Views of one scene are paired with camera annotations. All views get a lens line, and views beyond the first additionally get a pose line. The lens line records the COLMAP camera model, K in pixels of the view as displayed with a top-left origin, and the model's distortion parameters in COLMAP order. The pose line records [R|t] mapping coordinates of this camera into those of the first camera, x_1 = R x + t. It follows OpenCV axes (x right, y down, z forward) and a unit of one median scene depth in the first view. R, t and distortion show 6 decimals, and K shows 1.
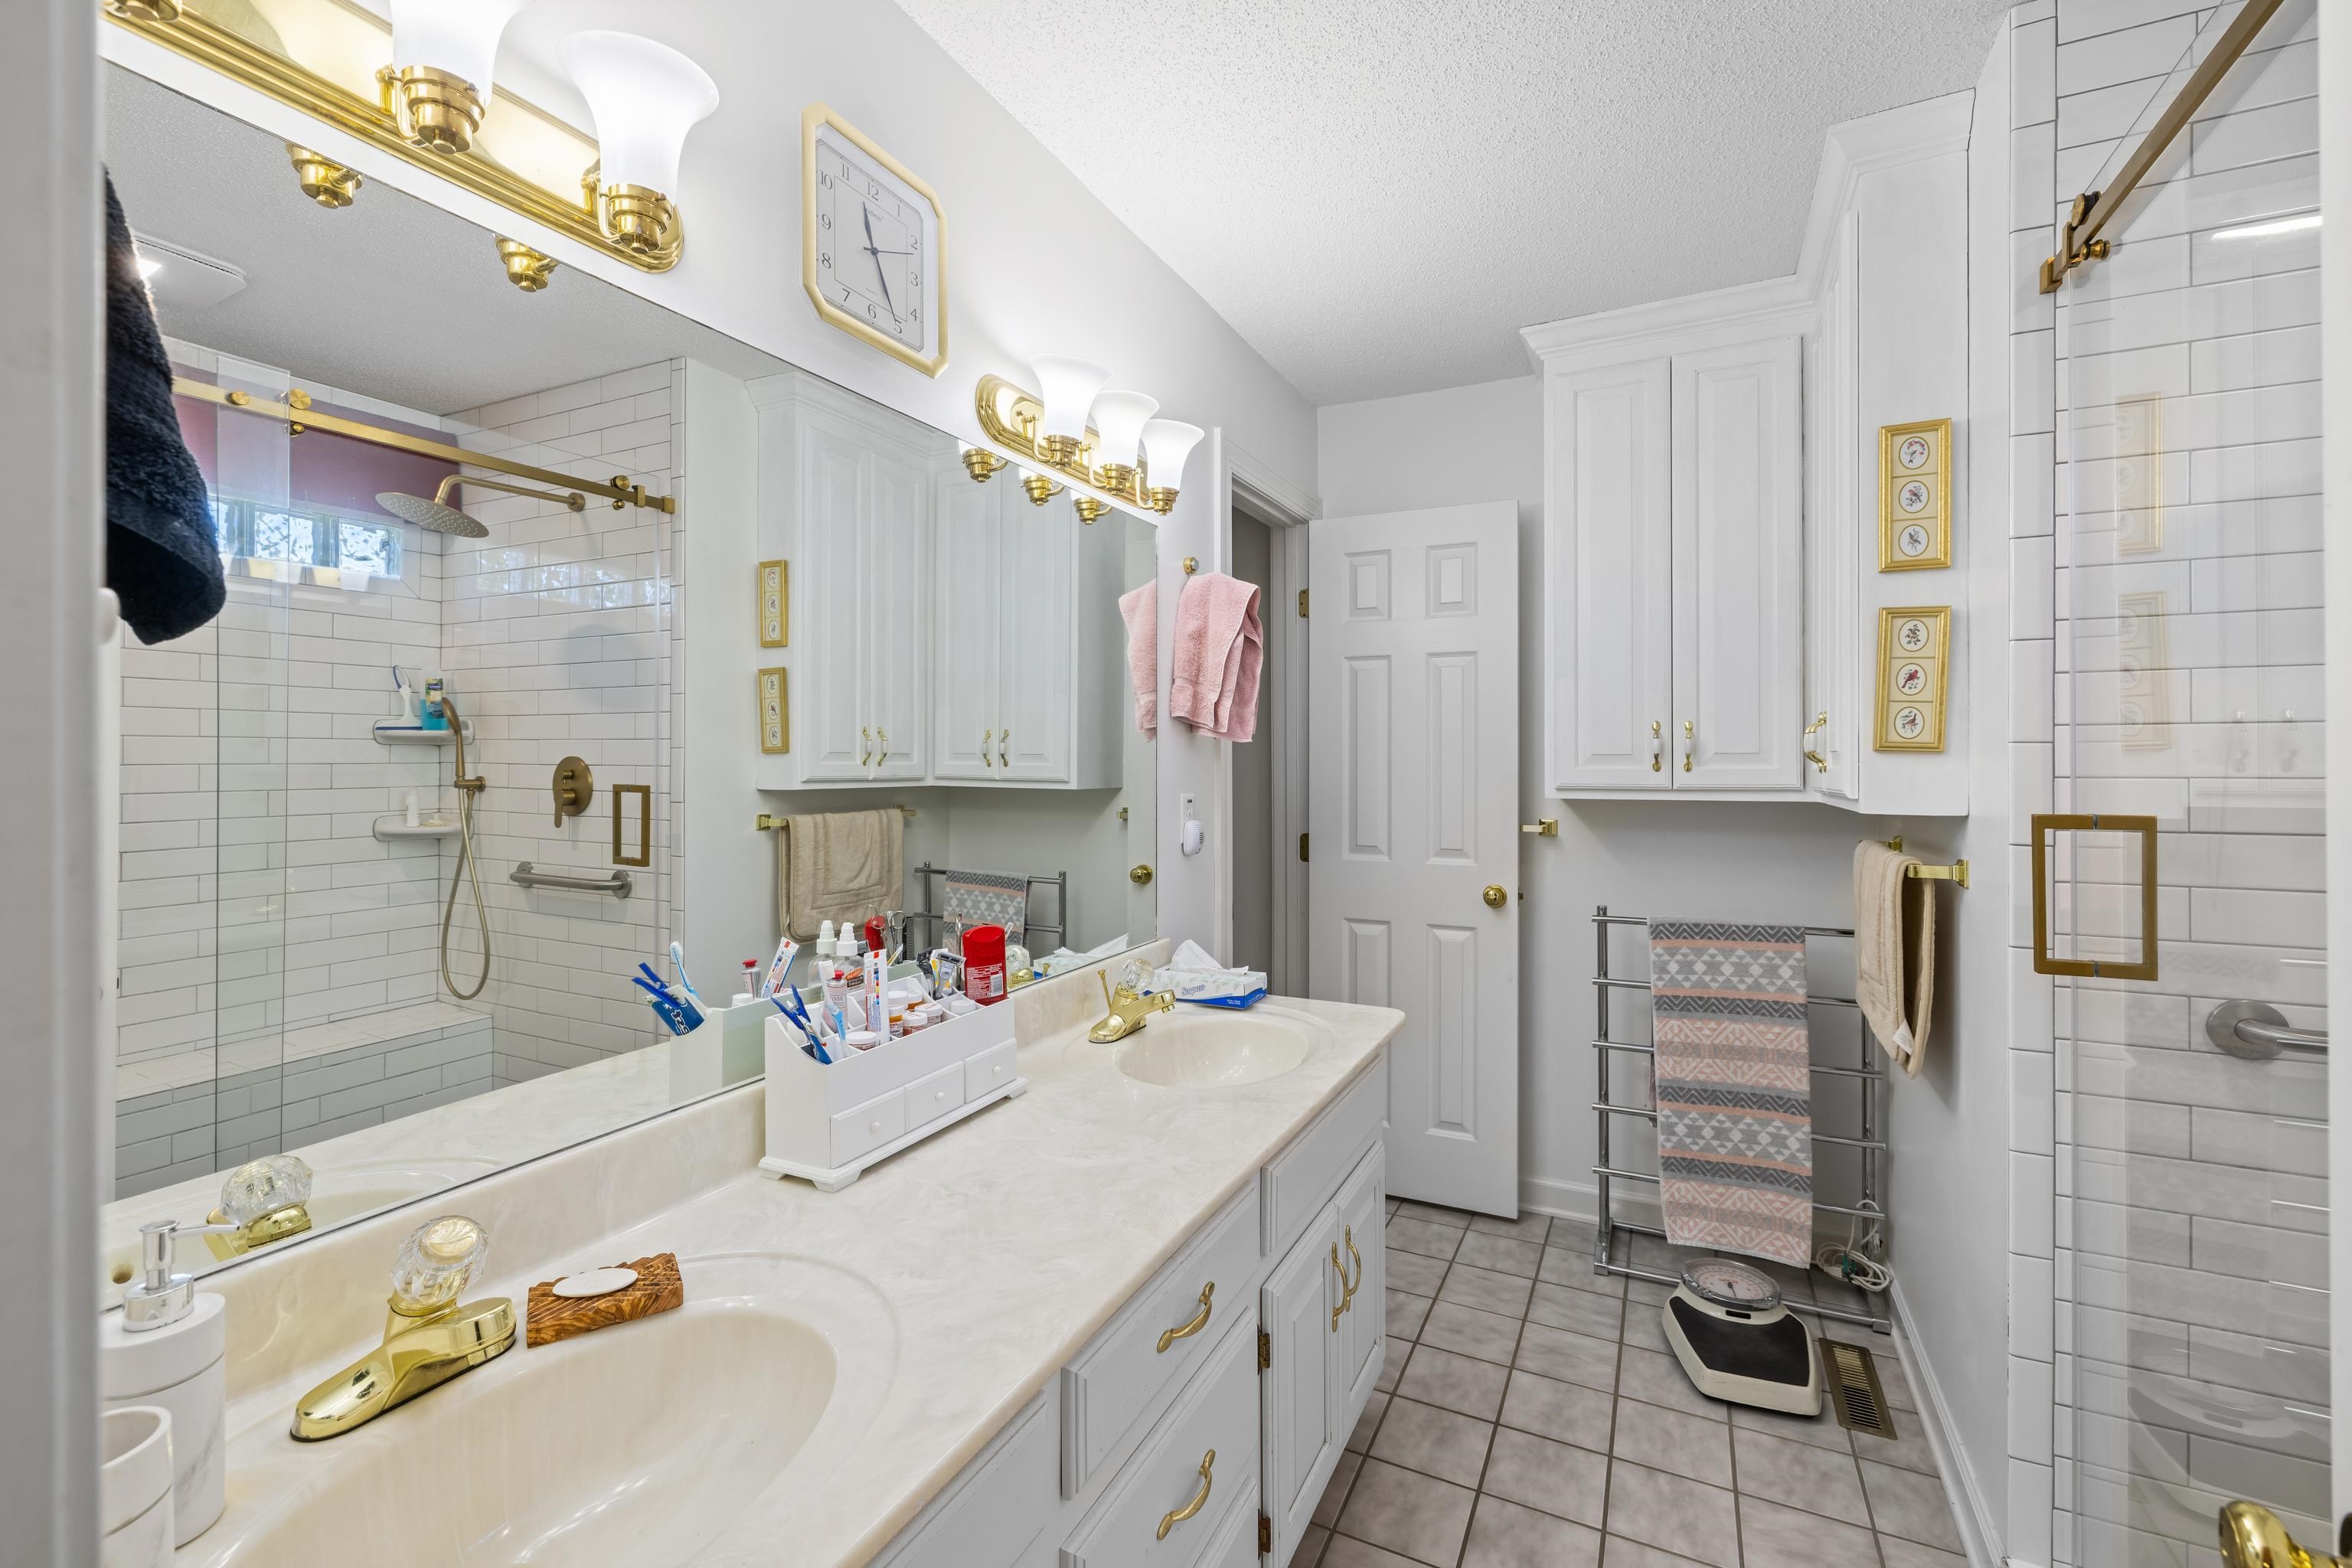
lens RADIAL K [[1004.8, 0, 1182.3], [0, 1004.8, 766.3], [0, 0, 1]] dist [0.001523, 0.000098]
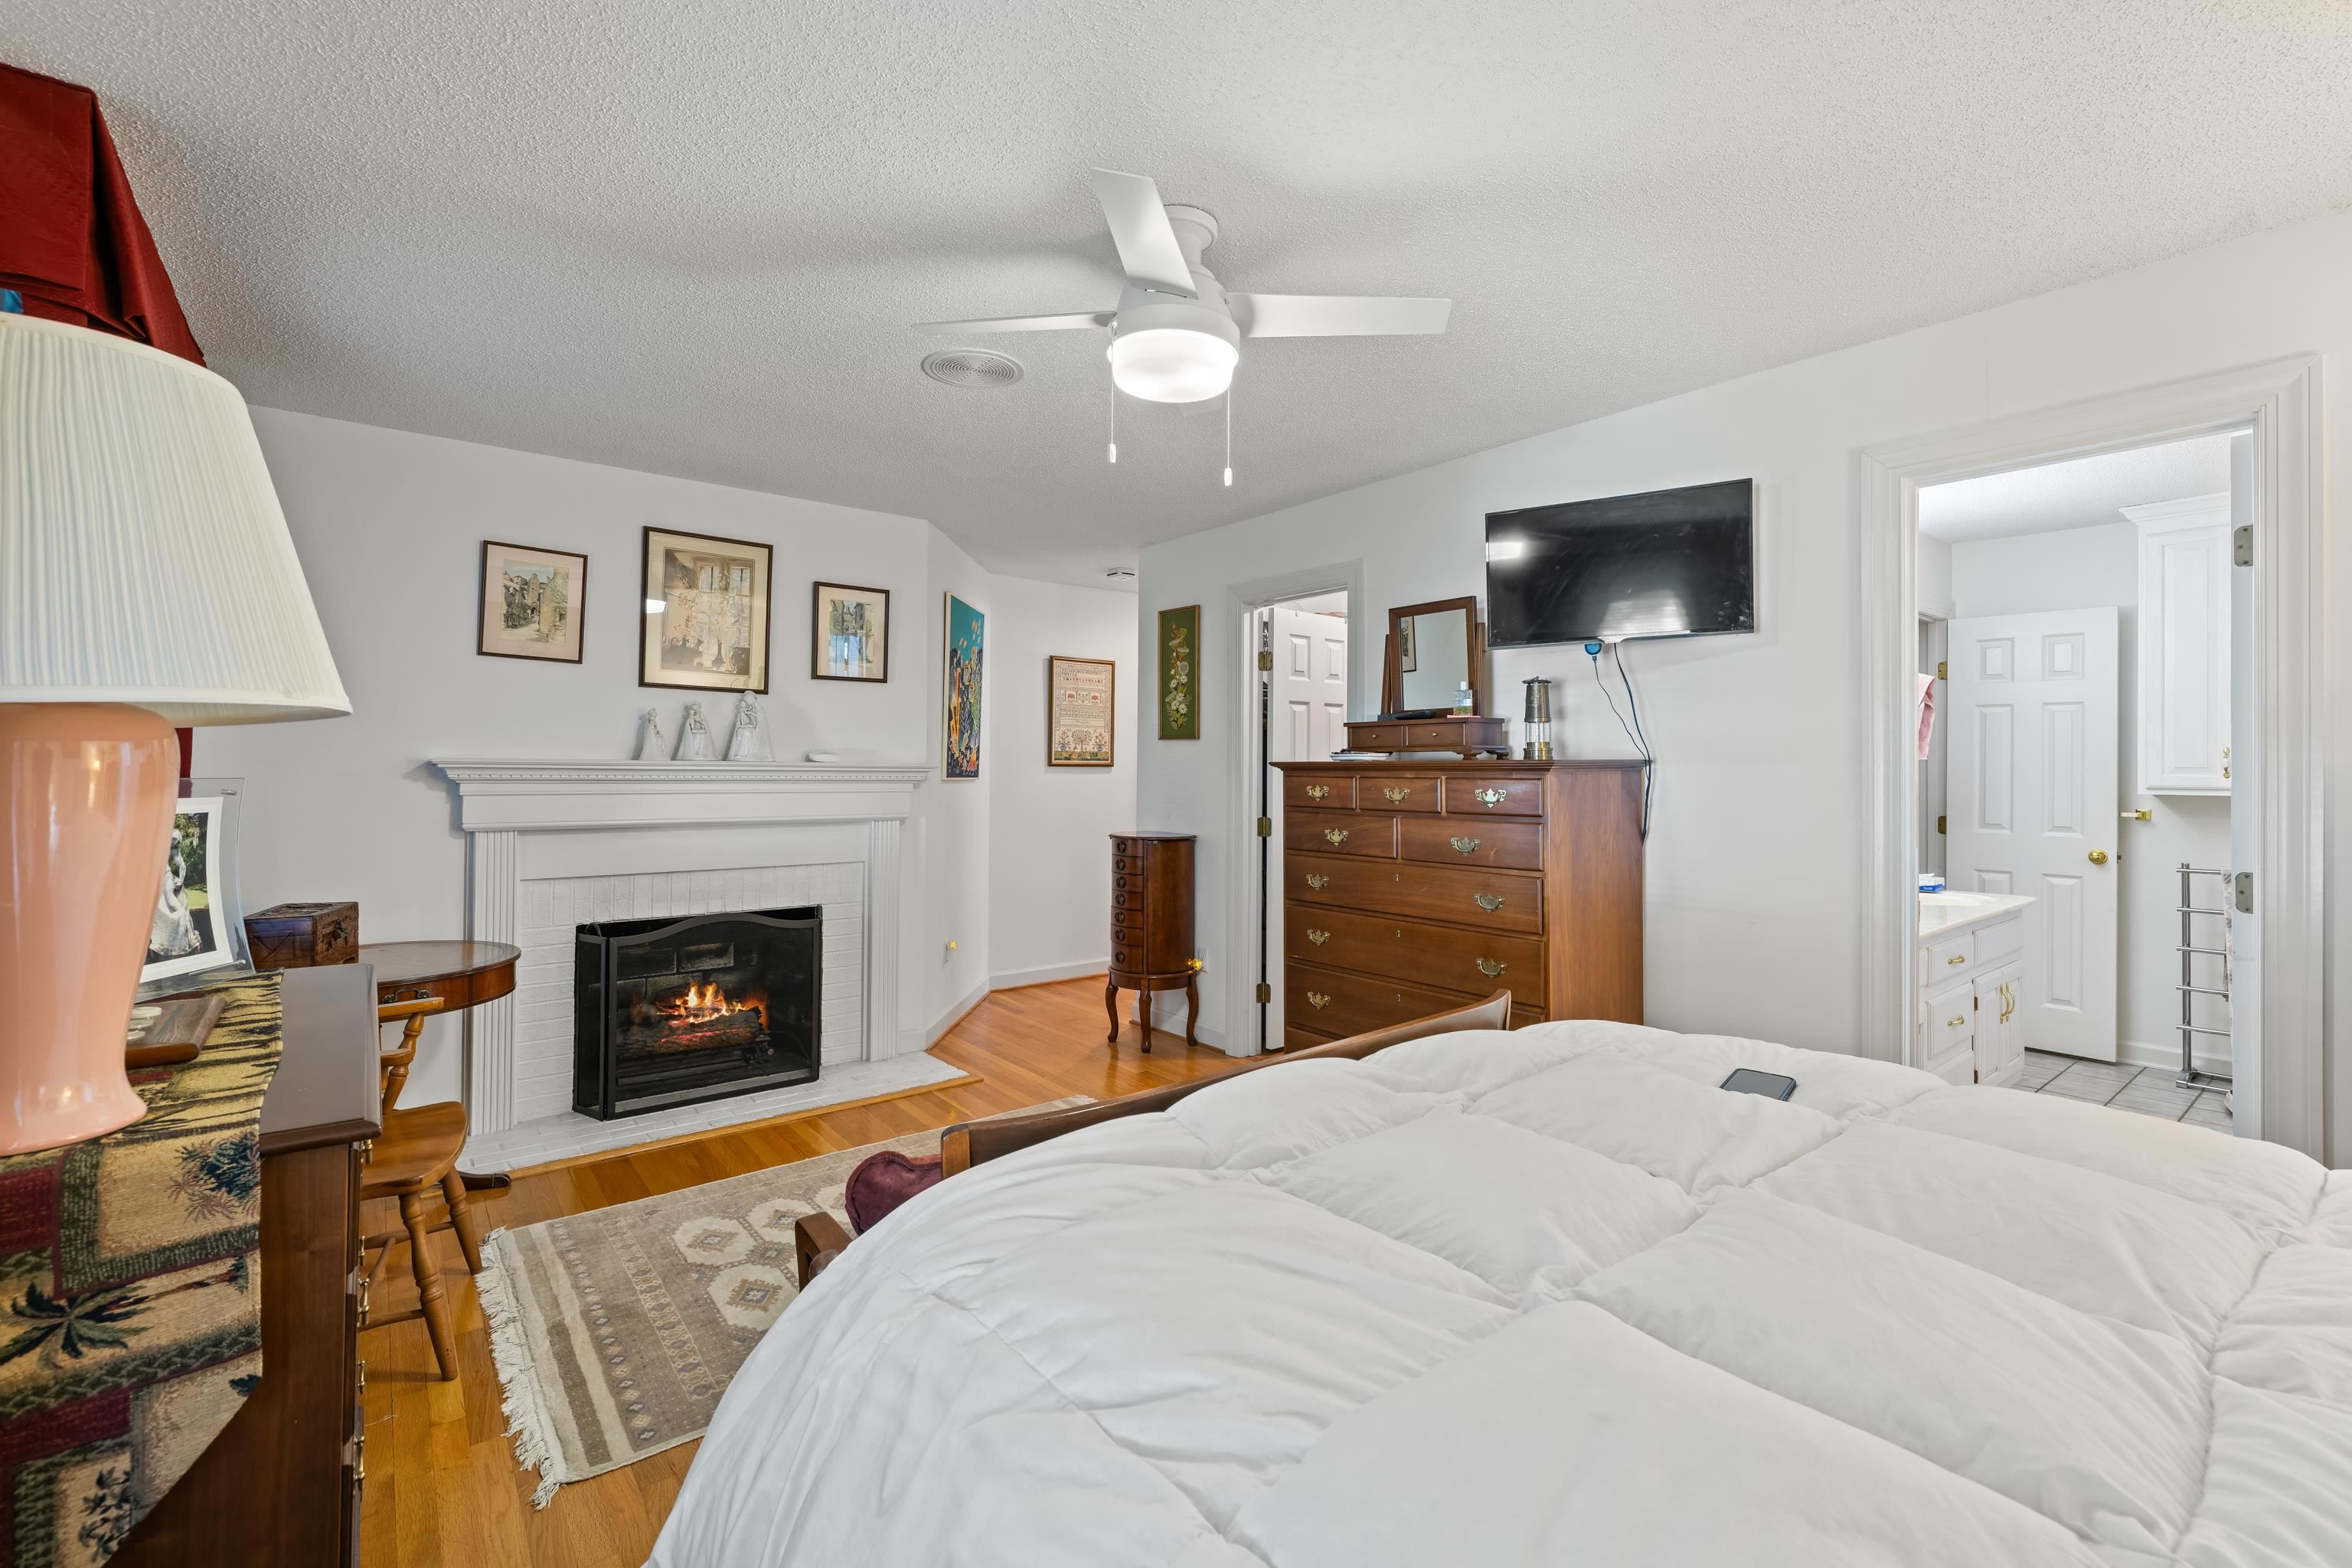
lens RADIAL K [[1004.8, 0, 1172.8], [0, 1004.8, 771.2], [0, 0, 1]] dist [0.001523, 0.000098]
pose [[0.903848, 0.007392, -0.427789, -0.322959], [-0.011942, 0.999897, -0.007953, 0.025082], [0.427686, 0.012296, 0.903844, -1.039142]]
